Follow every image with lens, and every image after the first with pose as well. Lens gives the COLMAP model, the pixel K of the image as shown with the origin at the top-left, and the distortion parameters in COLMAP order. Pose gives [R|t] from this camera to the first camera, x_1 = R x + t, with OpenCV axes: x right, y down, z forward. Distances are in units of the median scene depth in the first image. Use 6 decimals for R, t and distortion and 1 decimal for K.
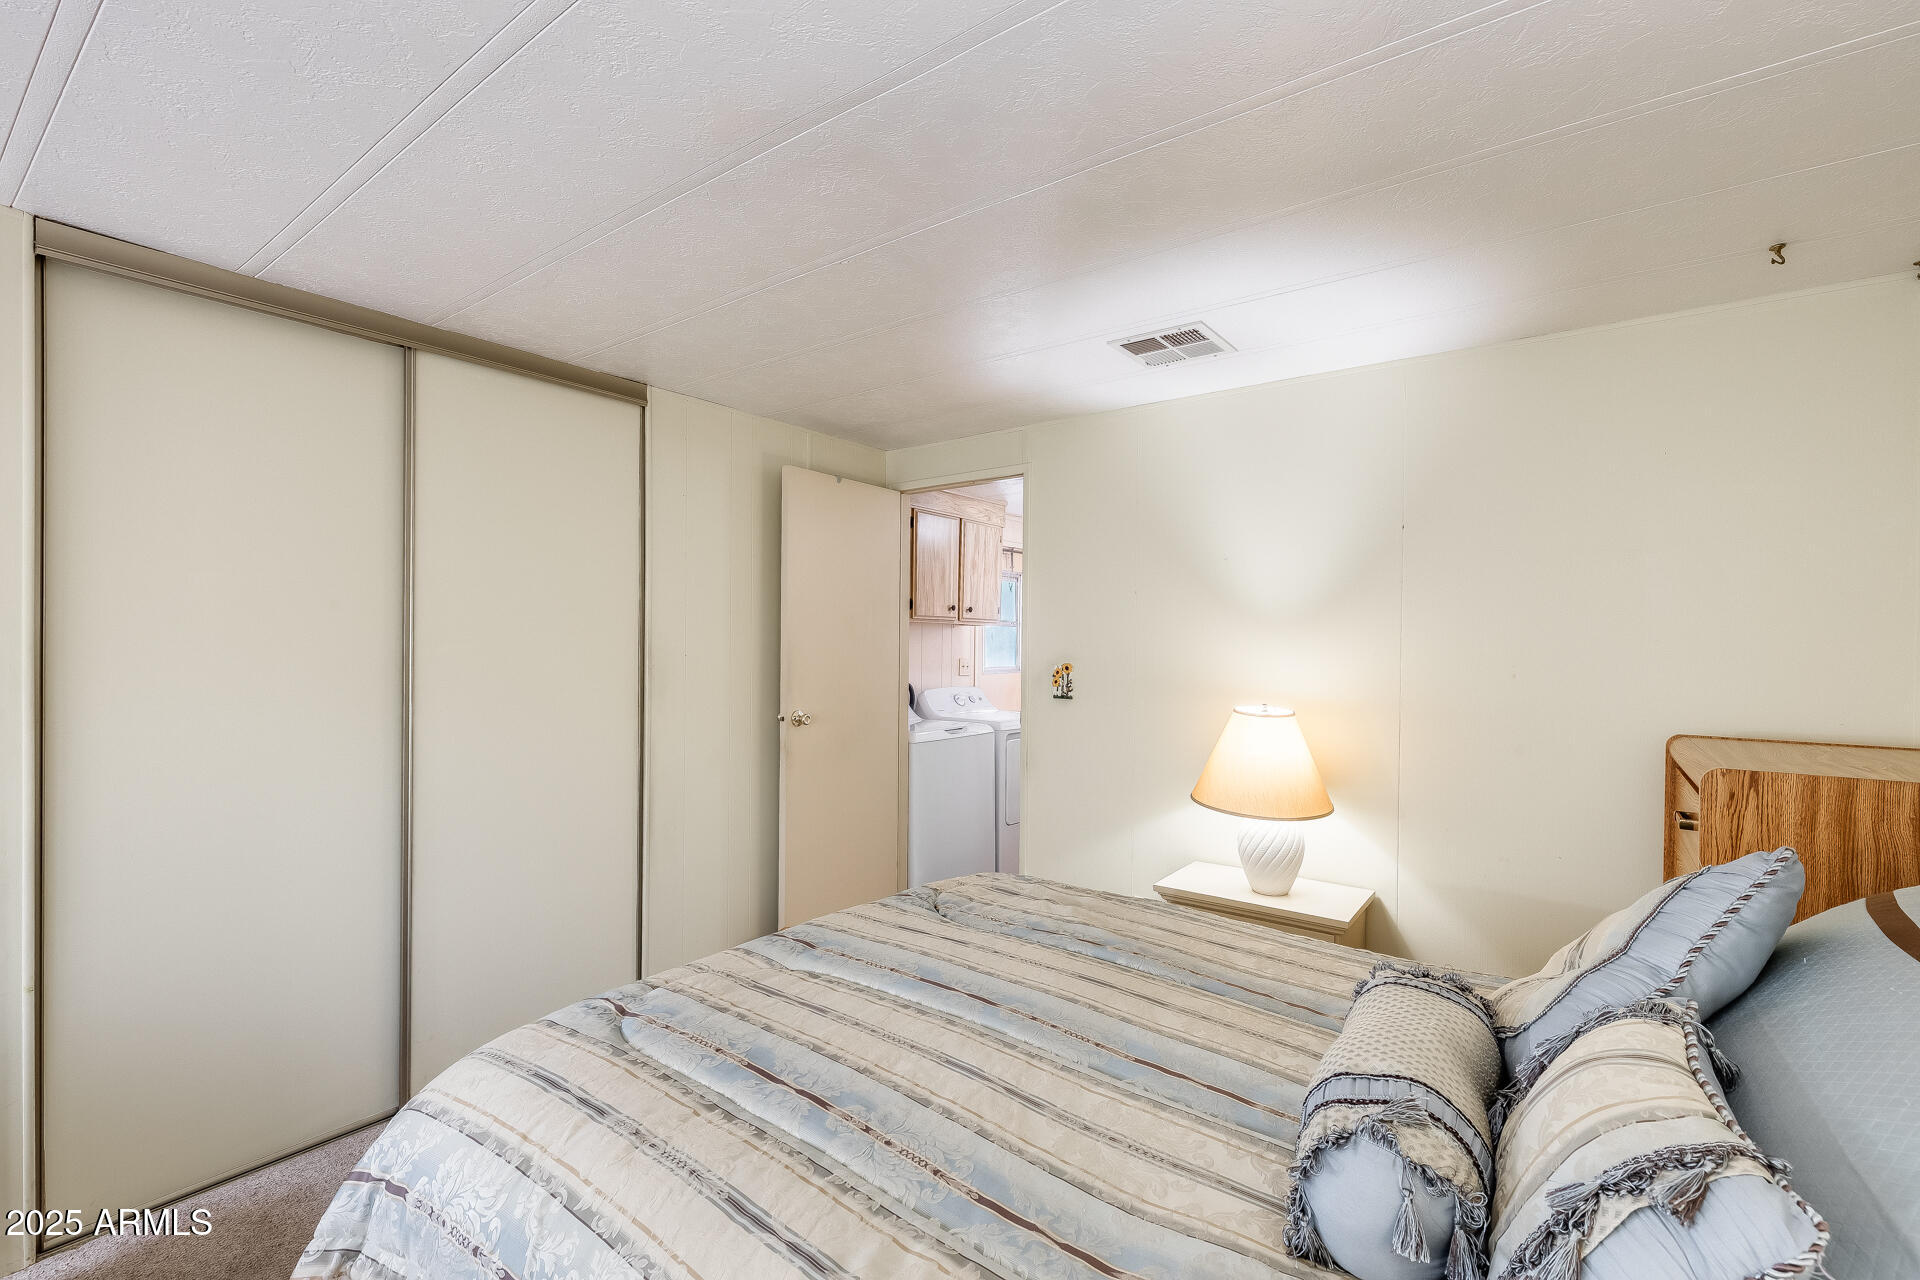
lens RADIAL K [[861.3, 0, 958.7], [0, 861.3, 664.8], [0, 0, 1]] dist [0.002379, 0.000027]
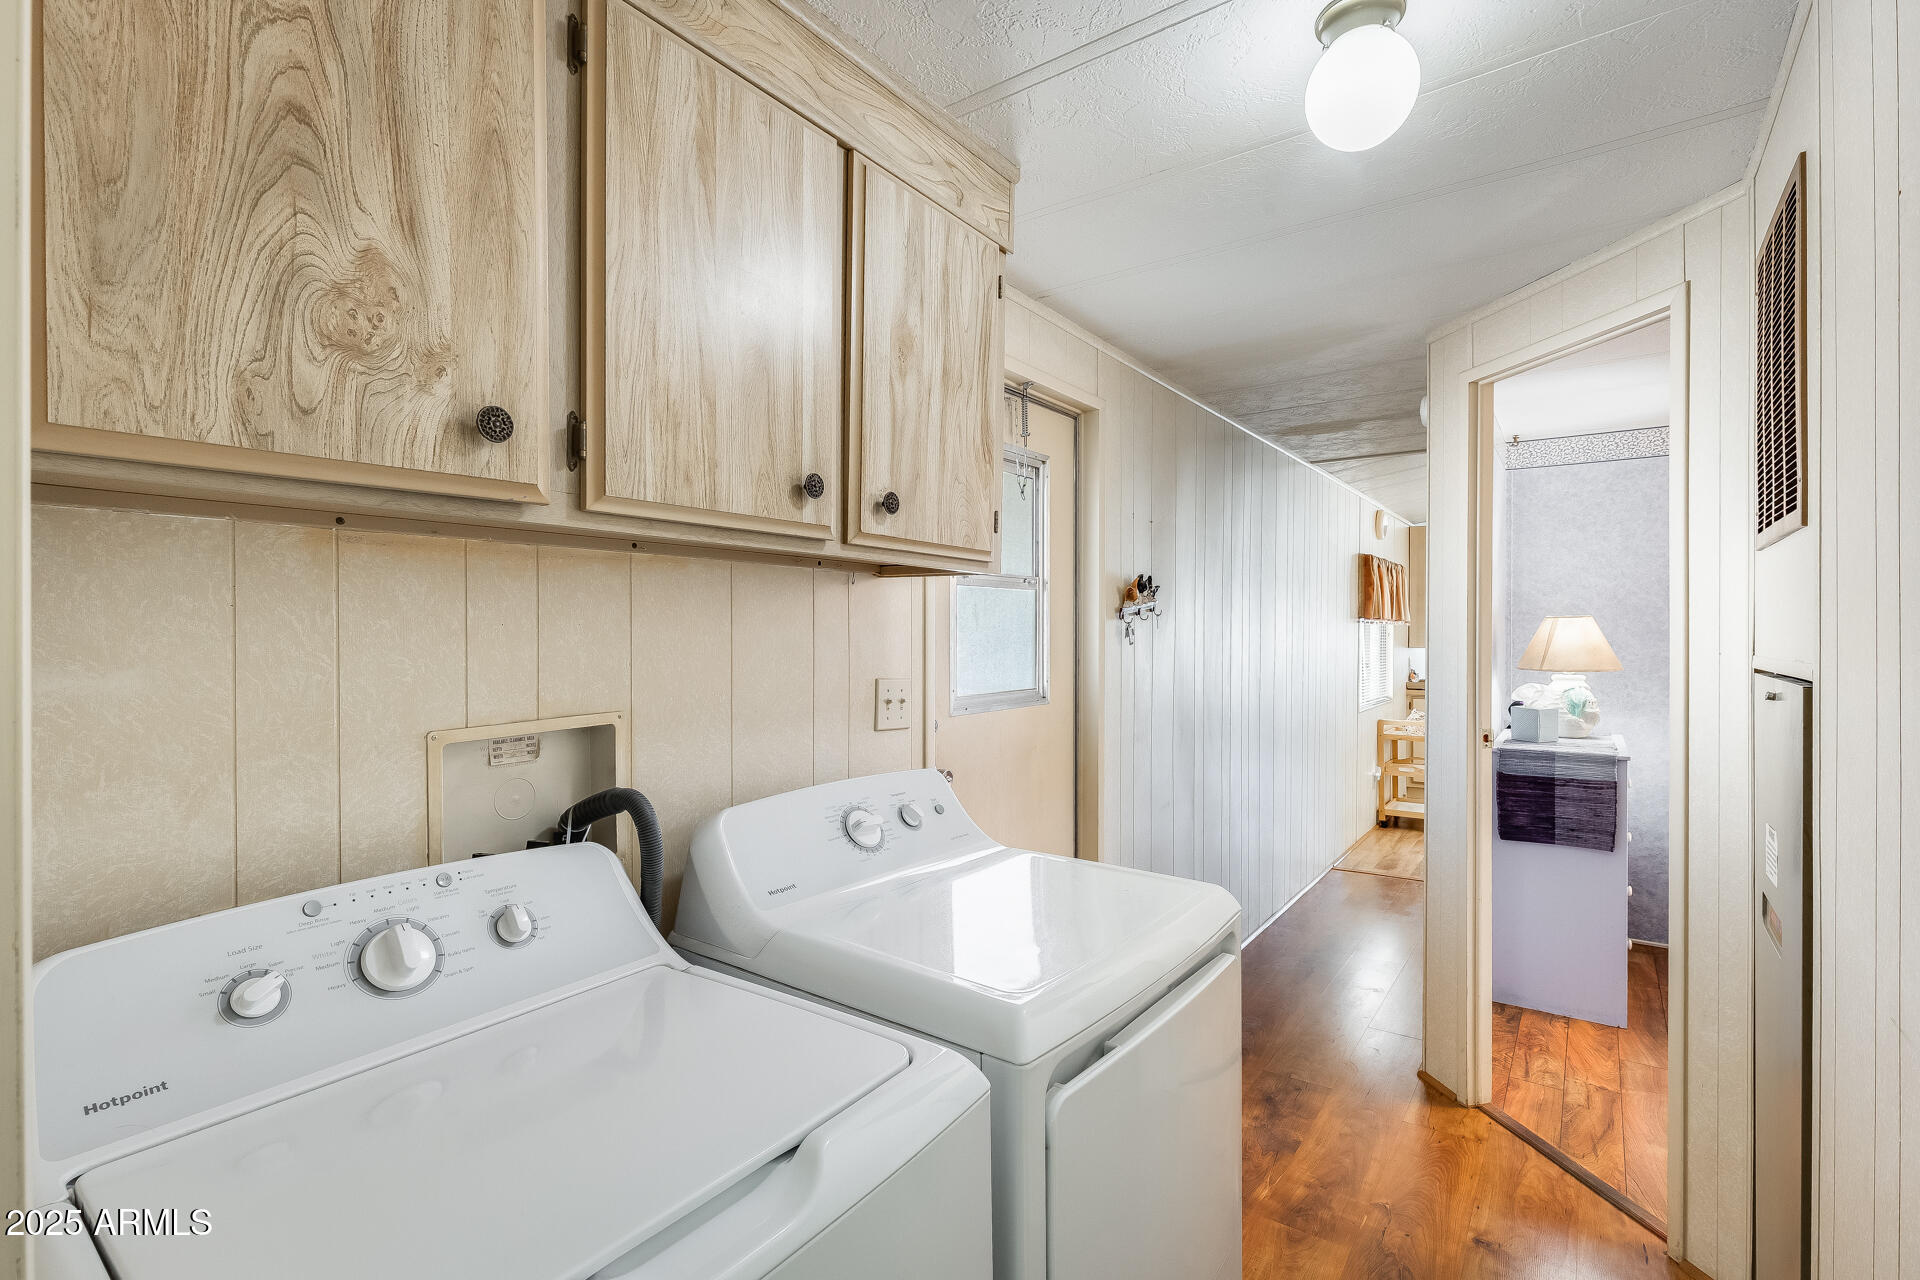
lens RADIAL K [[861.3, 0, 958.7], [0, 861.3, 664.8], [0, 0, 1]] dist [0.002379, 0.000027]
pose [[0.999777, -0.016085, 0.013675, 0.029327], [0.015908, 0.999790, 0.012953, -0.017231], [-0.013880, -0.012733, 0.999823, 0.721350]]
